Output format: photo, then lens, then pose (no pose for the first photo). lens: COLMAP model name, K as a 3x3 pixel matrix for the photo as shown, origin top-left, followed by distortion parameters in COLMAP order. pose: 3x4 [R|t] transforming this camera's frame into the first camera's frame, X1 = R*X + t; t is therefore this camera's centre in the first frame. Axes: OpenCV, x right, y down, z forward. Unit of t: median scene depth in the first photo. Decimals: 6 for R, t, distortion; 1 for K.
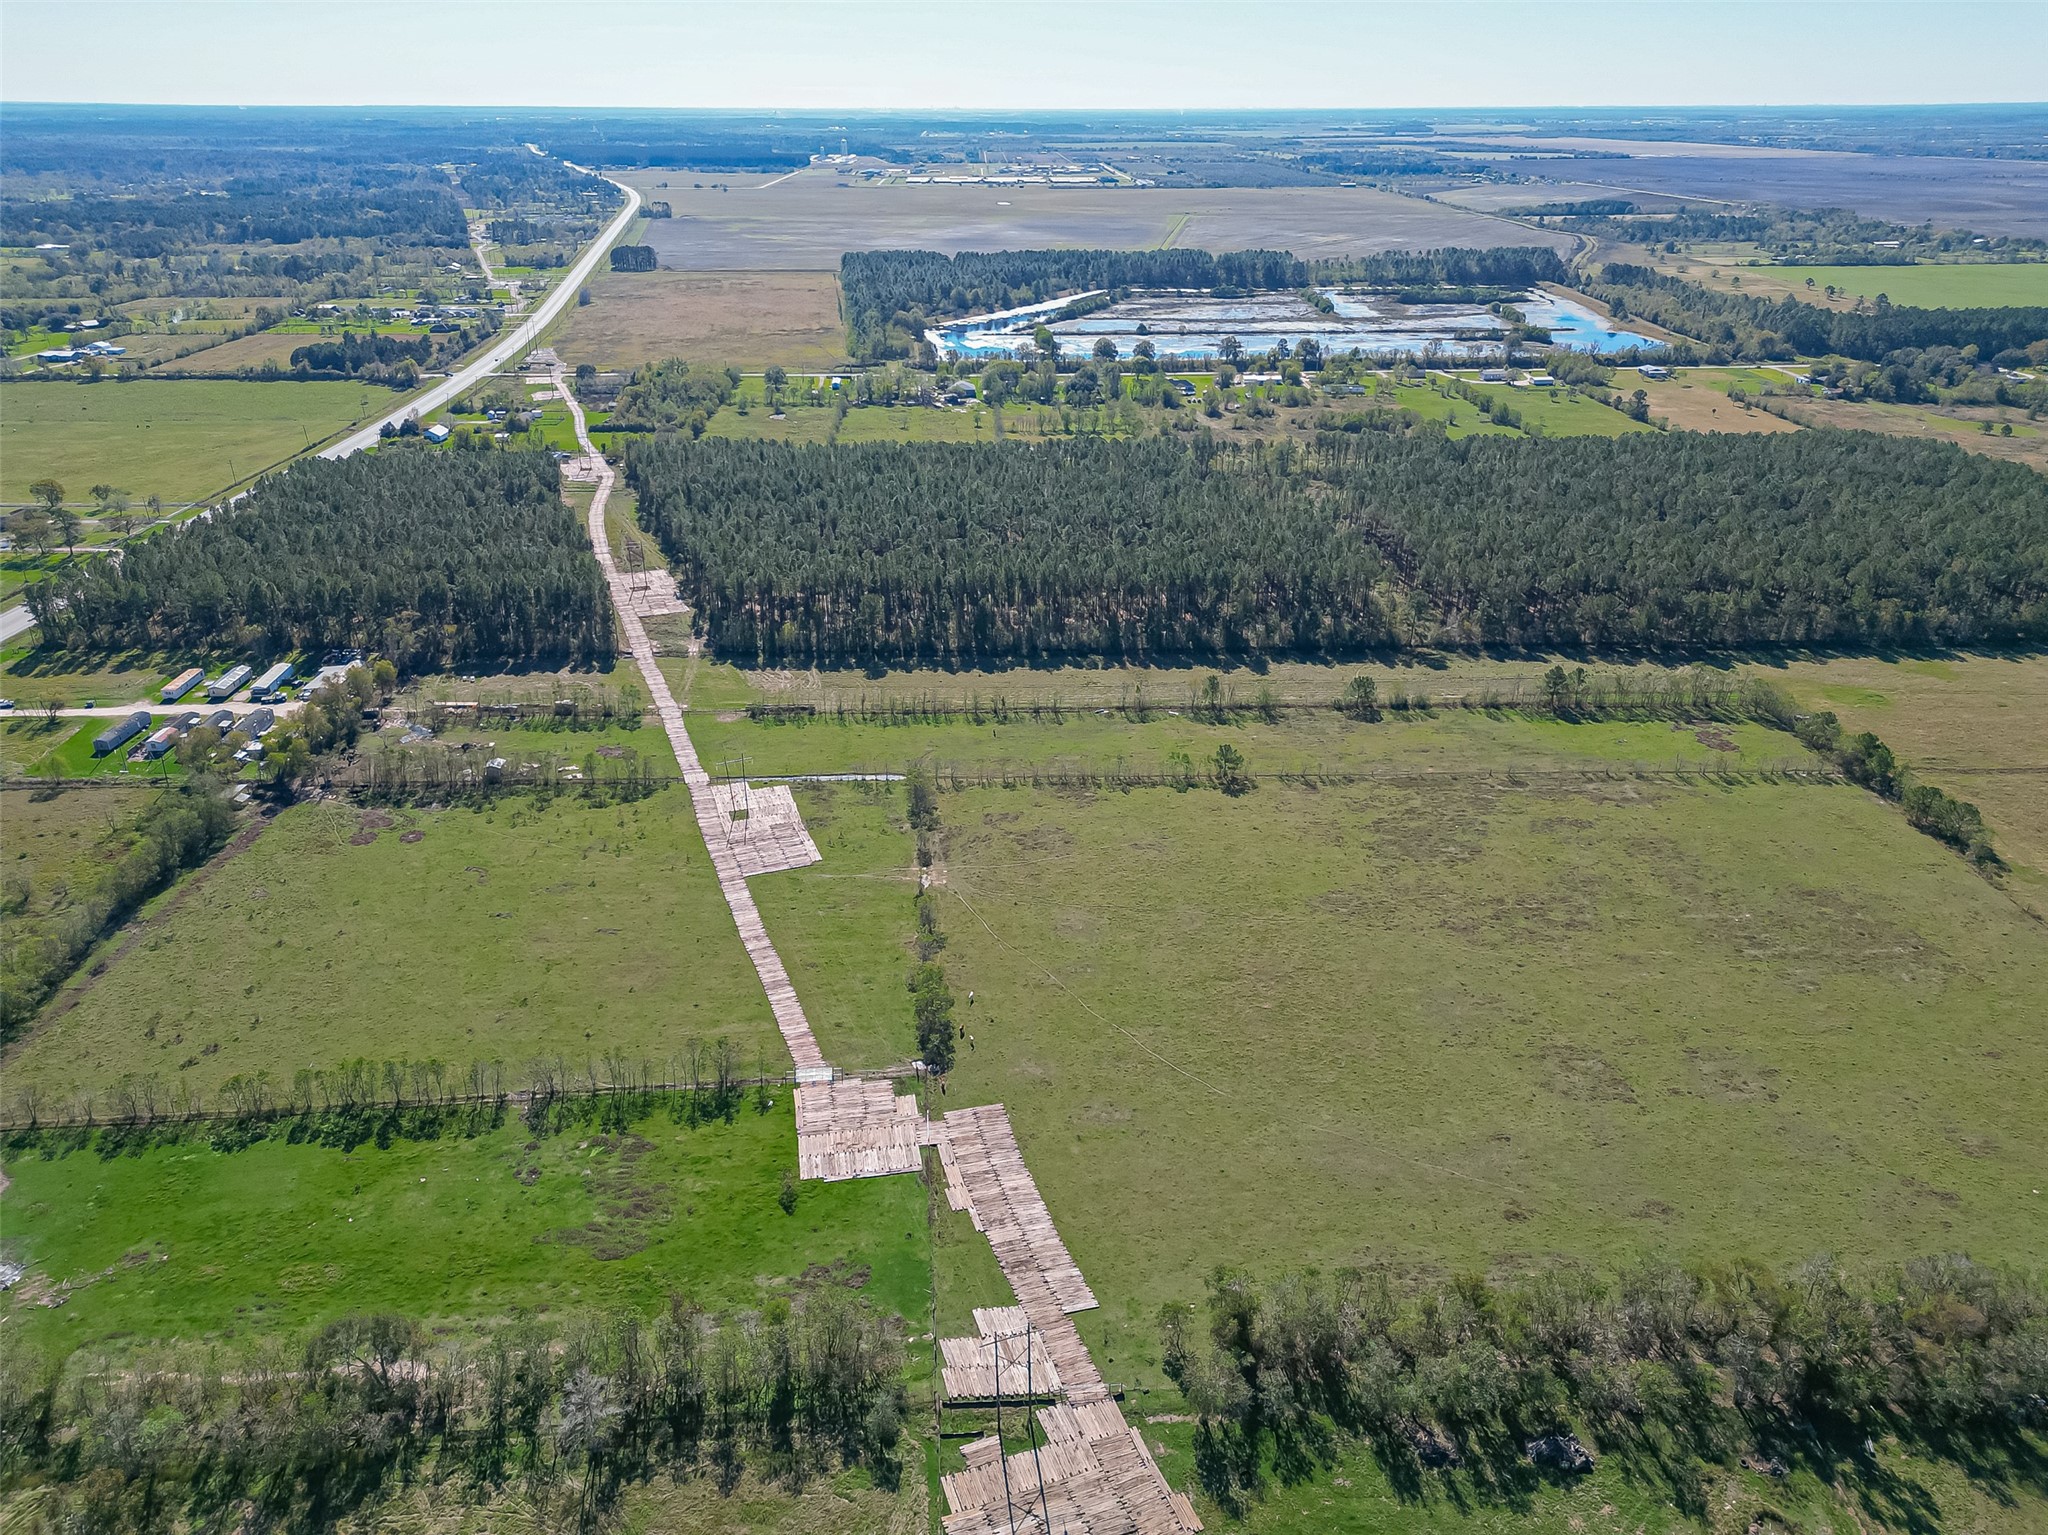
lens RADIAL K [[1423.0, 0, 1024.0], [0, 1423.0, 767.5], [0, 0, 1]] dist [0.073310, -0.060972]
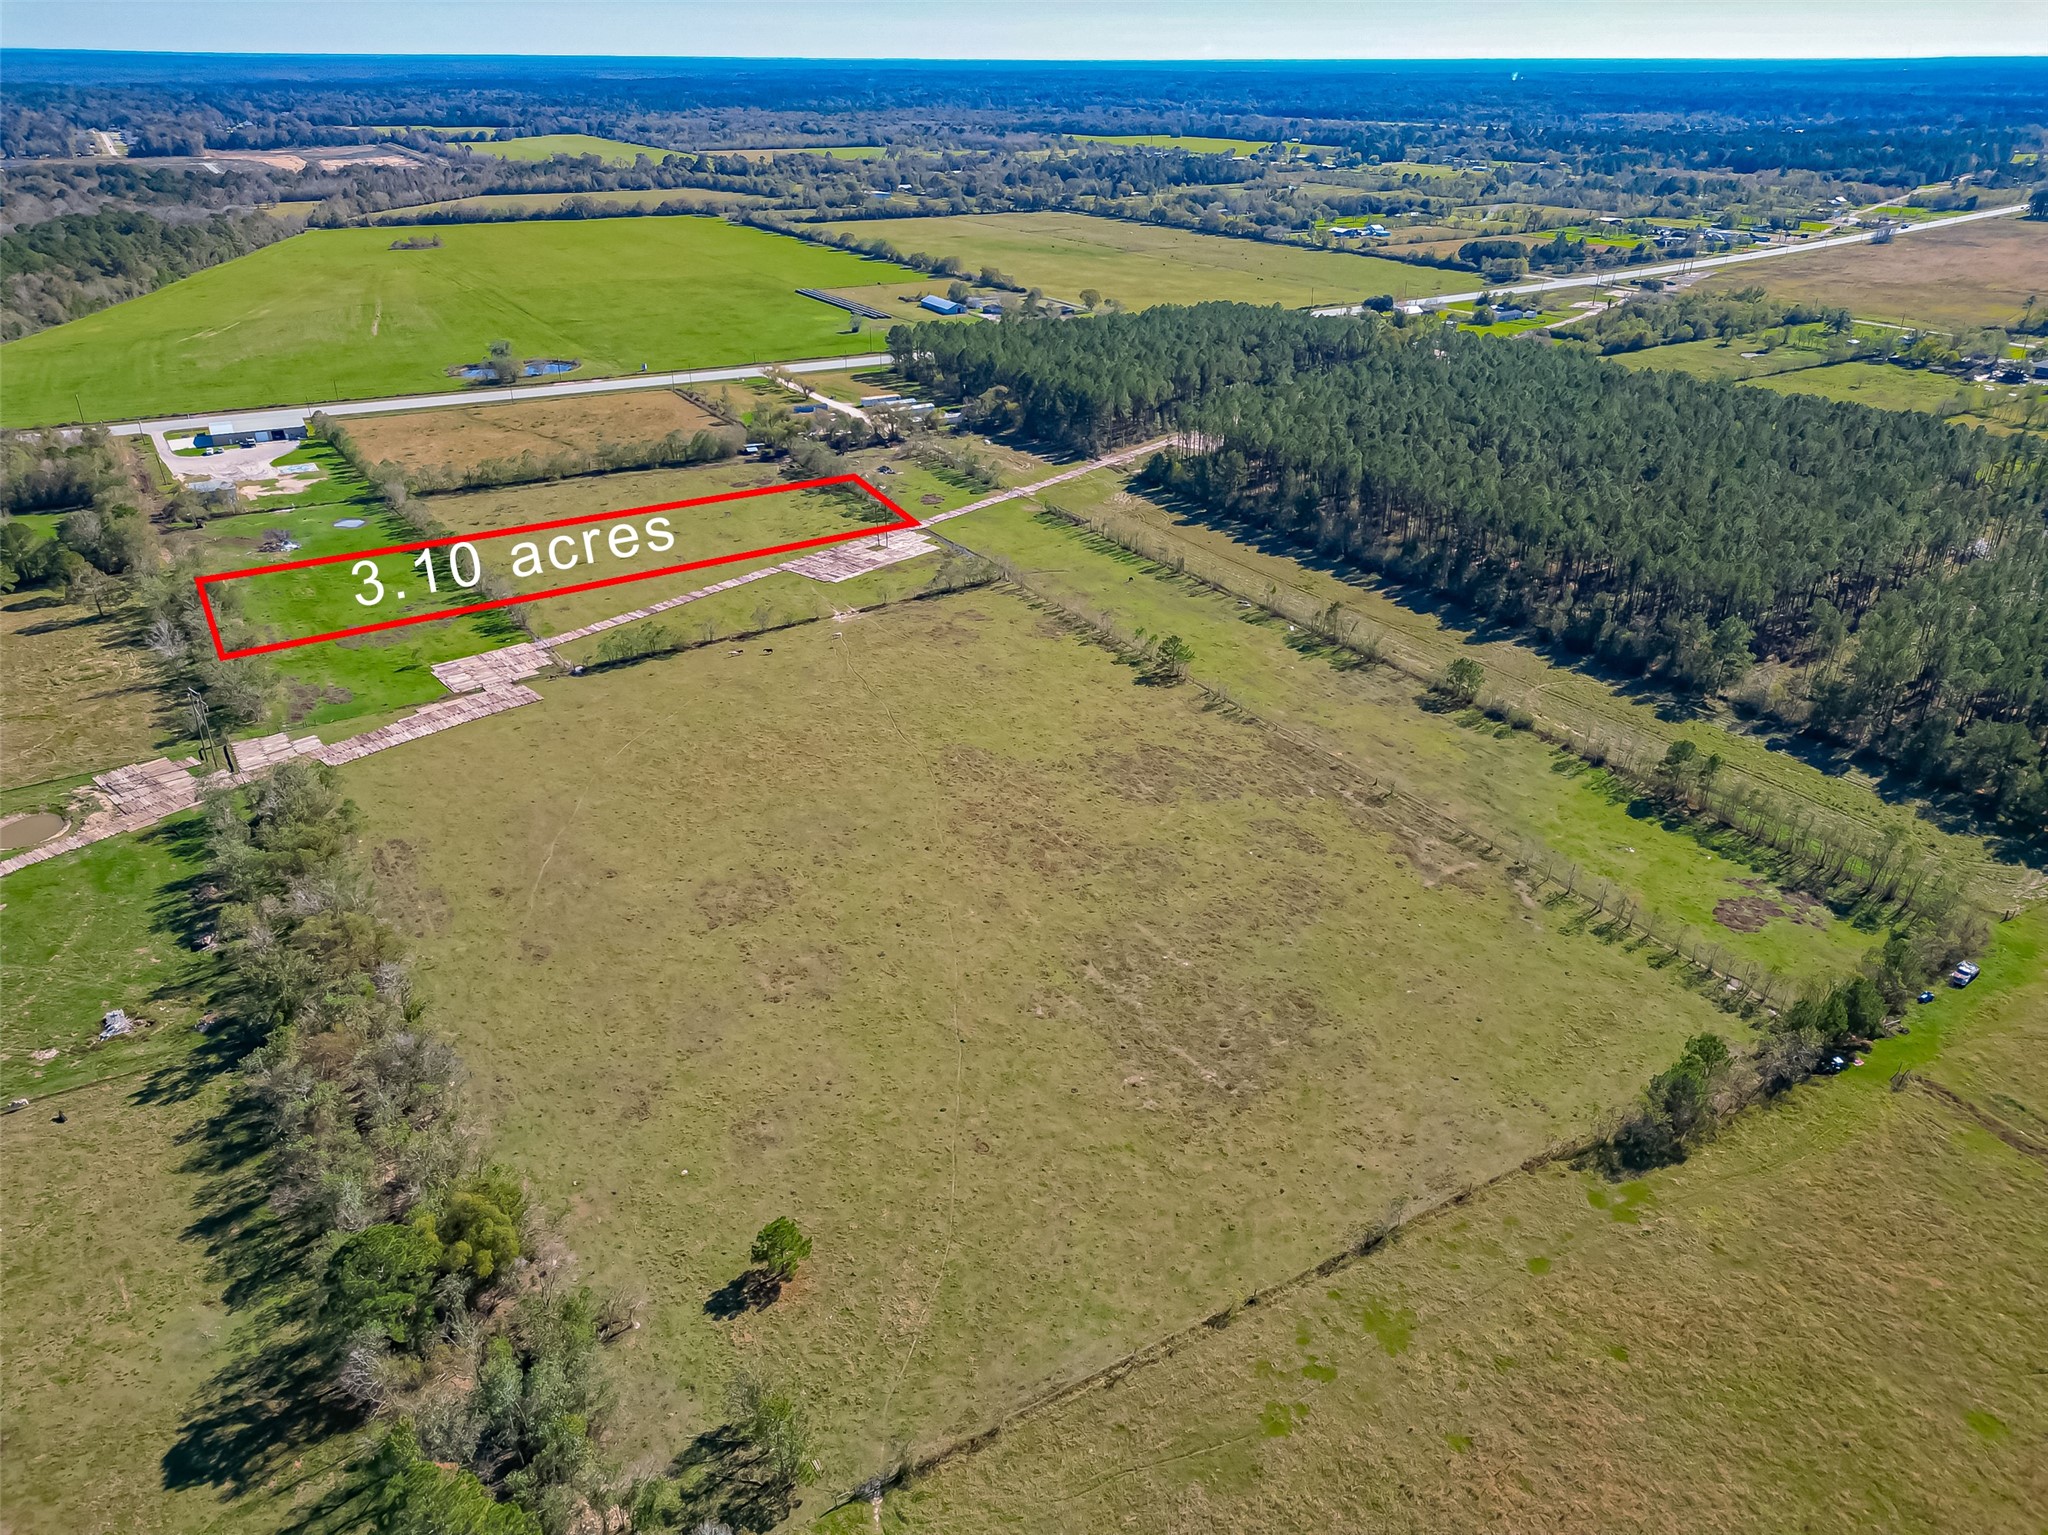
lens RADIAL K [[1423.0, 0, 1024.0], [0, 1423.0, 767.5], [0, 0, 1]] dist [0.073310, -0.060972]
pose [[0.494057, 0.387215, -0.778442, 1.213170], [-0.368683, 0.904168, 0.215760, -0.145731], [0.787388, 0.180401, 0.589471, 0.576470]]
